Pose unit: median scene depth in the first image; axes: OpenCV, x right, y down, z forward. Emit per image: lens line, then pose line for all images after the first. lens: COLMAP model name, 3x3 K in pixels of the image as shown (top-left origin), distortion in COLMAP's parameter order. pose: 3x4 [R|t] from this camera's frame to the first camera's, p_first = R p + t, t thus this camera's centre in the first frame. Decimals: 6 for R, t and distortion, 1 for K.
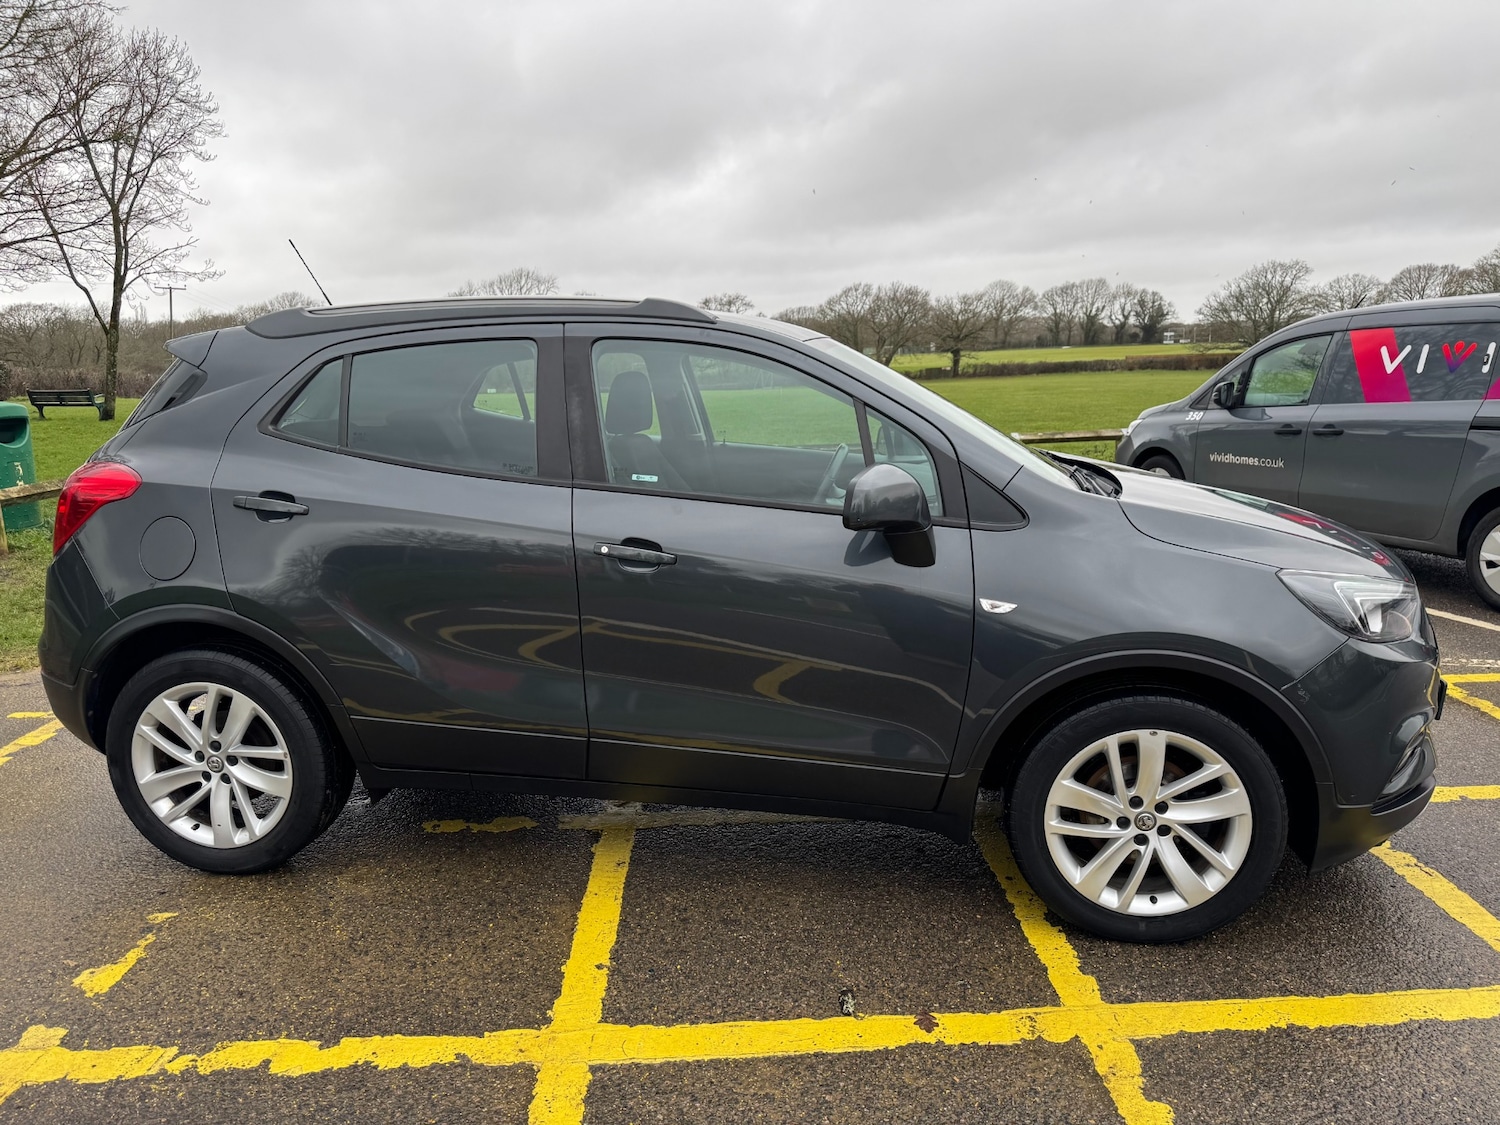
lens RADIAL K [[1044.4, 0, 752.8], [0, 1044.4, 589.9], [0, 0, 1]] dist [0.047538, -0.056774]
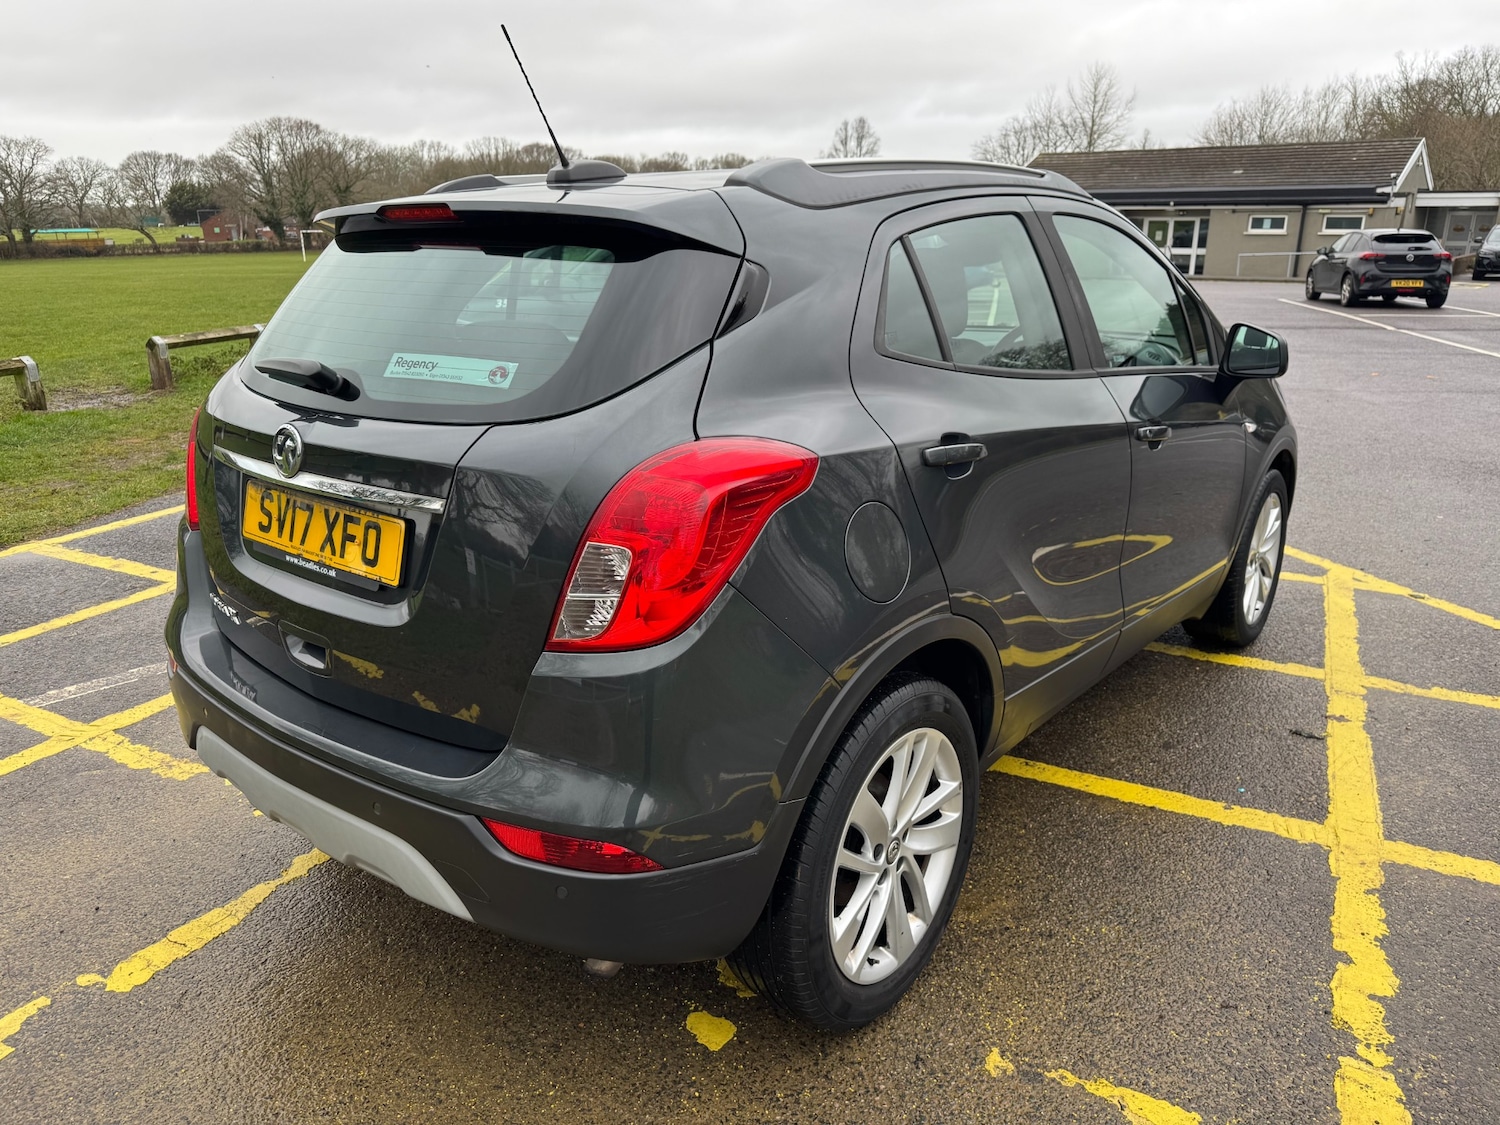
lens RADIAL K [[1053.2, 0, 746.5], [0, 1053.2, 580.6], [0, 0, 1]] dist [0.033929, -0.040000]
pose [[0.505681, -0.263842, 0.821385, -1.127147], [0.190836, 0.962711, 0.191751, -0.159300], [-0.841349, 0.059785, 0.537176, 0.742004]]
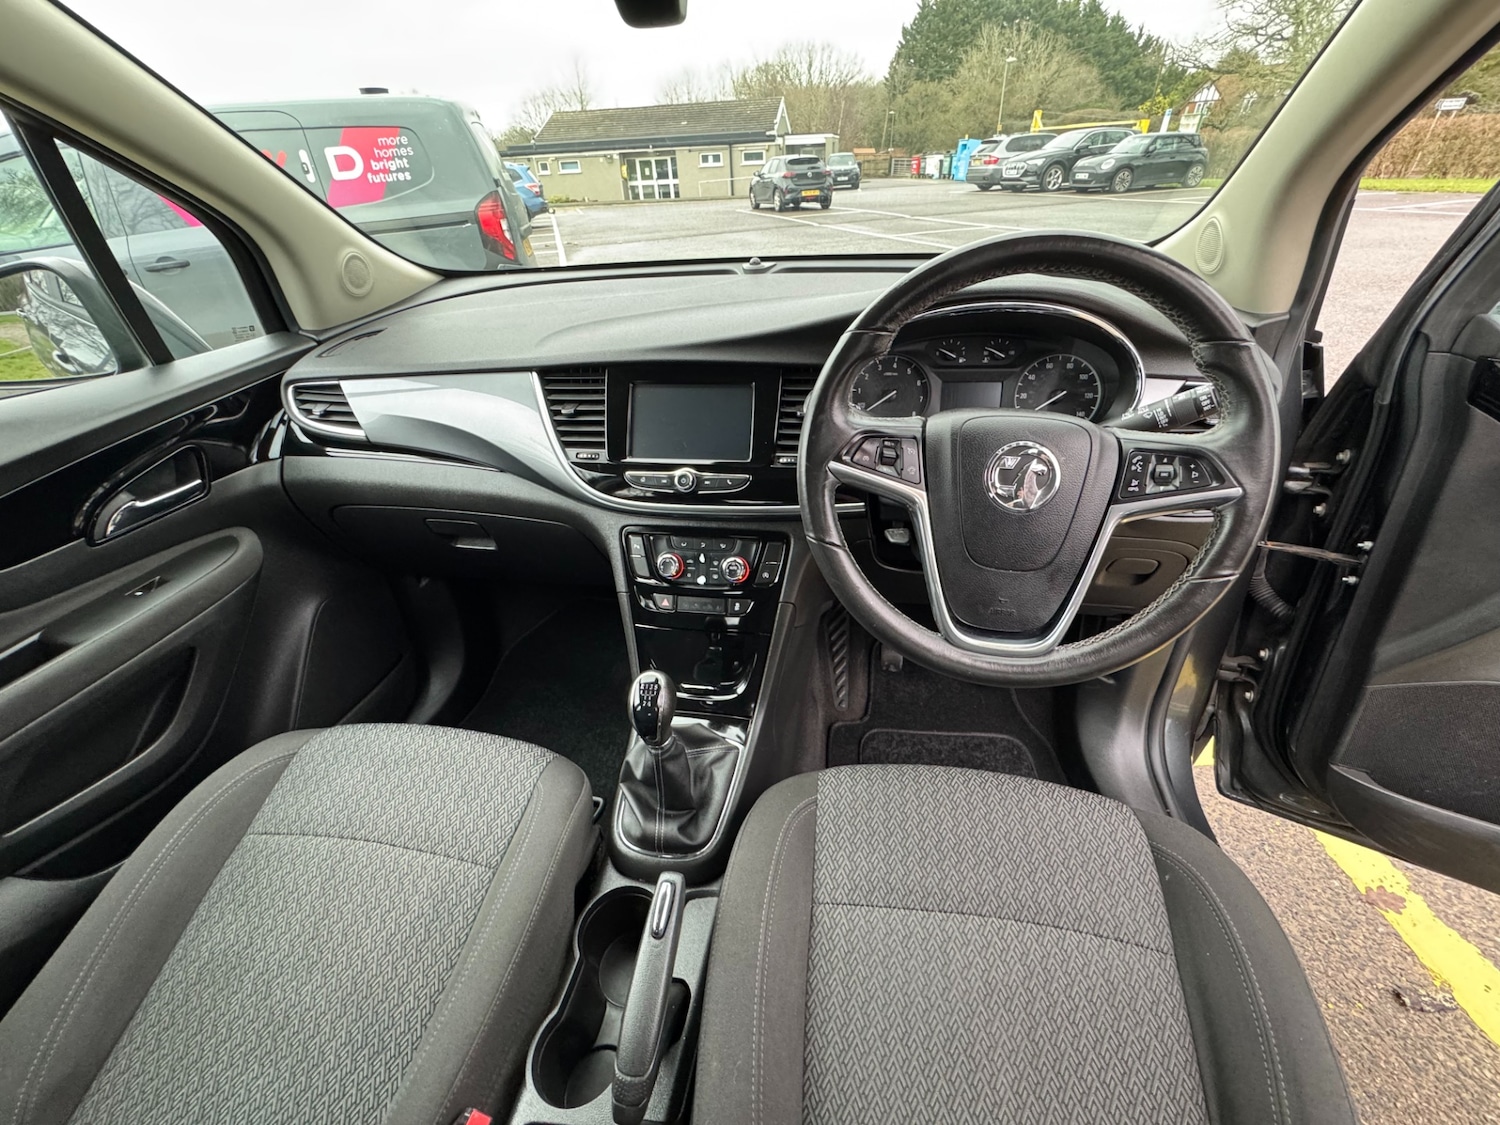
lens RADIAL K [[599.2, 0, 750.0], [0, 599.2, 562.5], [0, 0, 1]] dist [-0.003844, -0.000188]
pose [[0.018628, -0.546600, 0.837186, -0.091063], [0.267064, 0.809628, 0.522665, -0.183475], [-0.963499, 0.213846, 0.161059, 1.140894]]
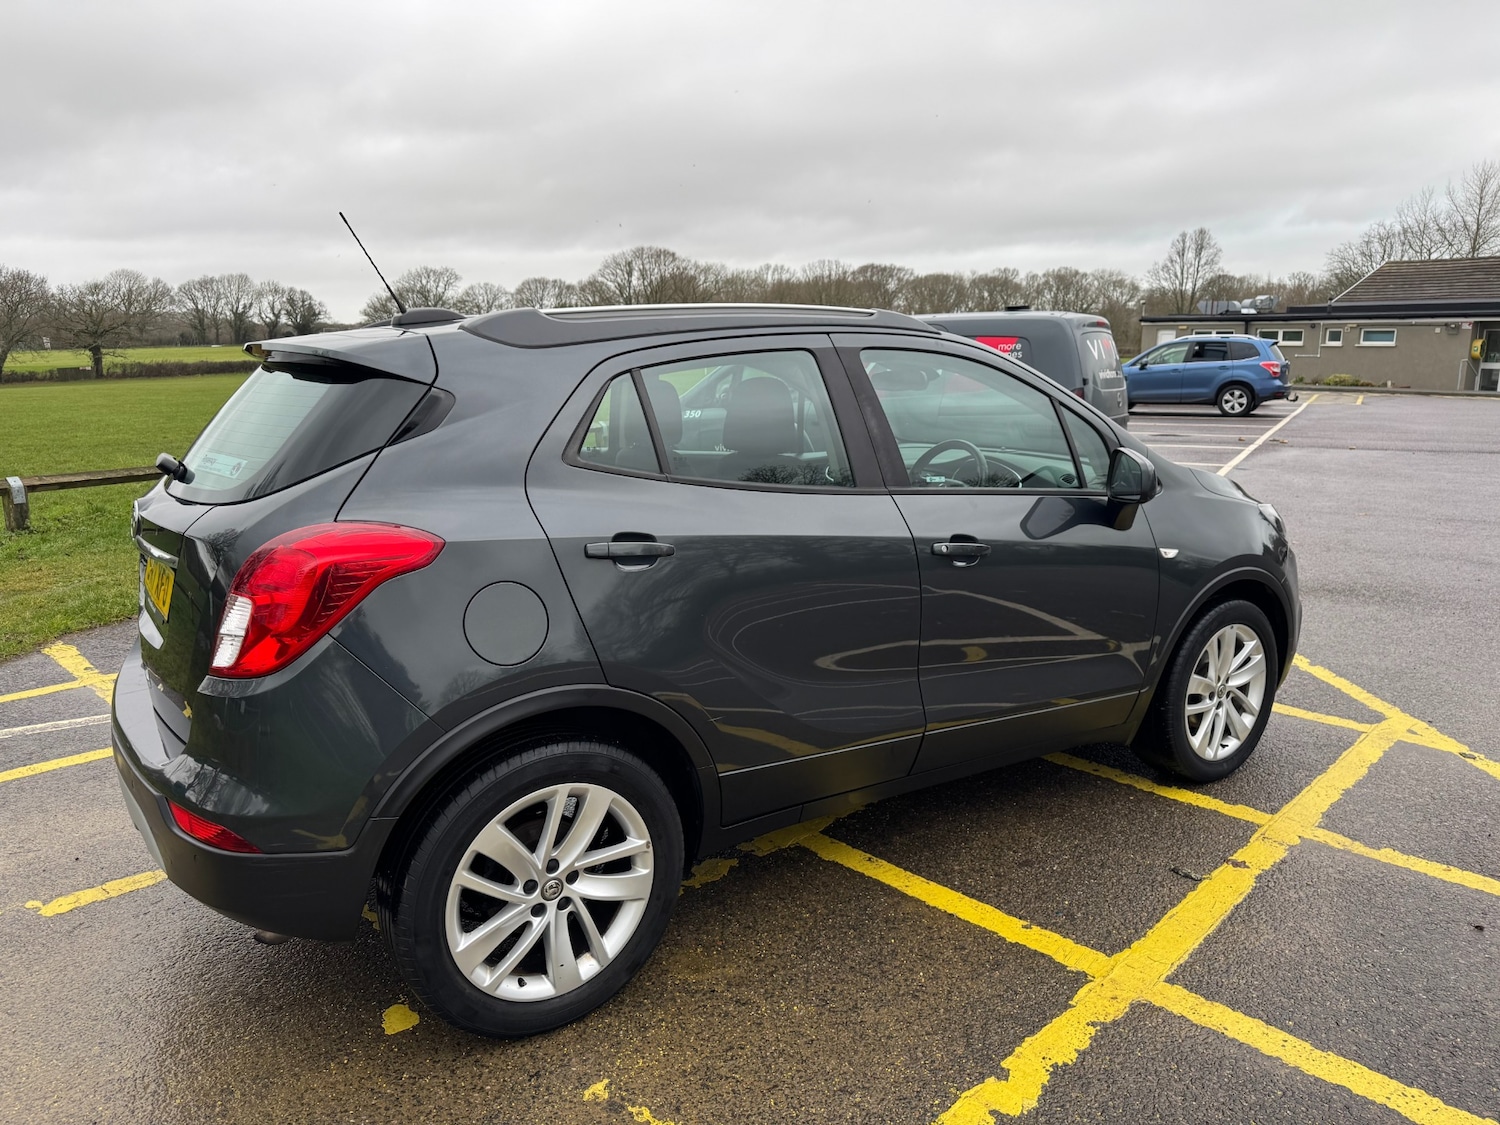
lens RADIAL K [[1047.8, 0, 745.5], [0, 1047.8, 583.6], [0, 0, 1]] dist [0.043577, -0.041693]
pose [[0.737291, -0.143191, 0.660226, -0.936296], [0.147321, 0.987838, 0.049726, -0.081223], [-0.659316, 0.060603, 0.749419, 0.320873]]
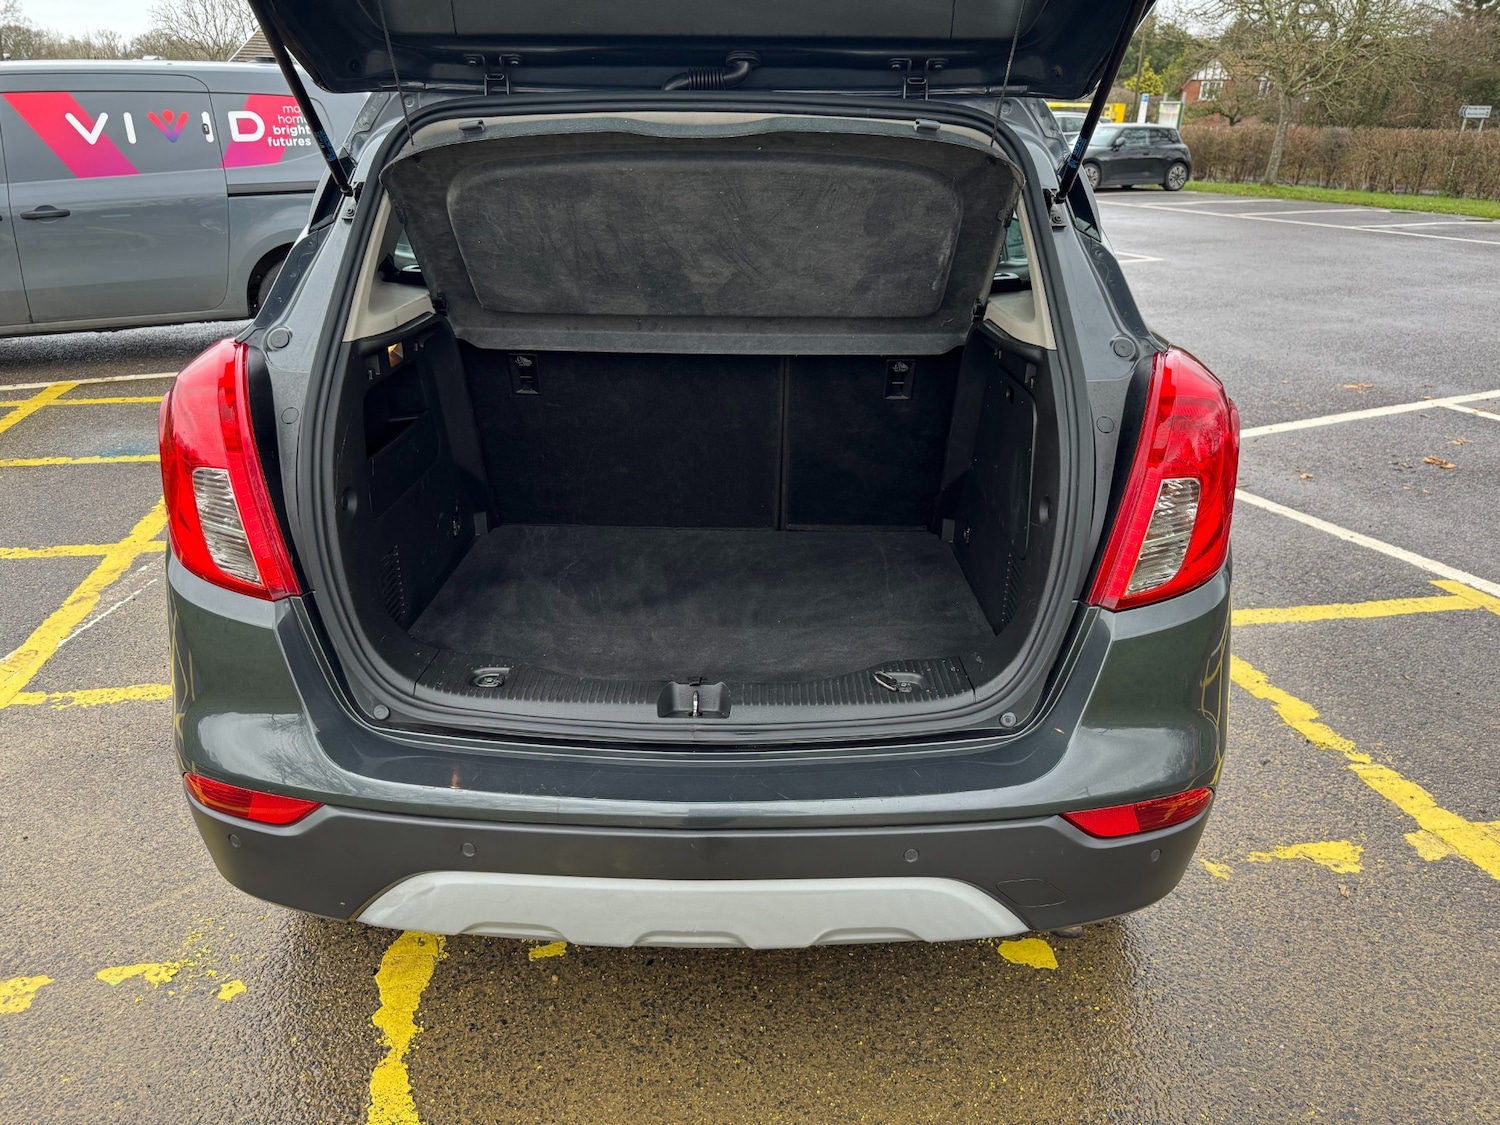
lens RADIAL K [[1066.5, 0, 743.8], [0, 1066.5, 575.5], [0, 0, 1]] dist [0.013183, -0.016652]
pose [[-0.136339, -0.382015, 0.914044, -1.166476], [0.208346, 0.890967, 0.403447, -0.292607], [-0.968506, 0.245443, -0.041882, 1.322080]]
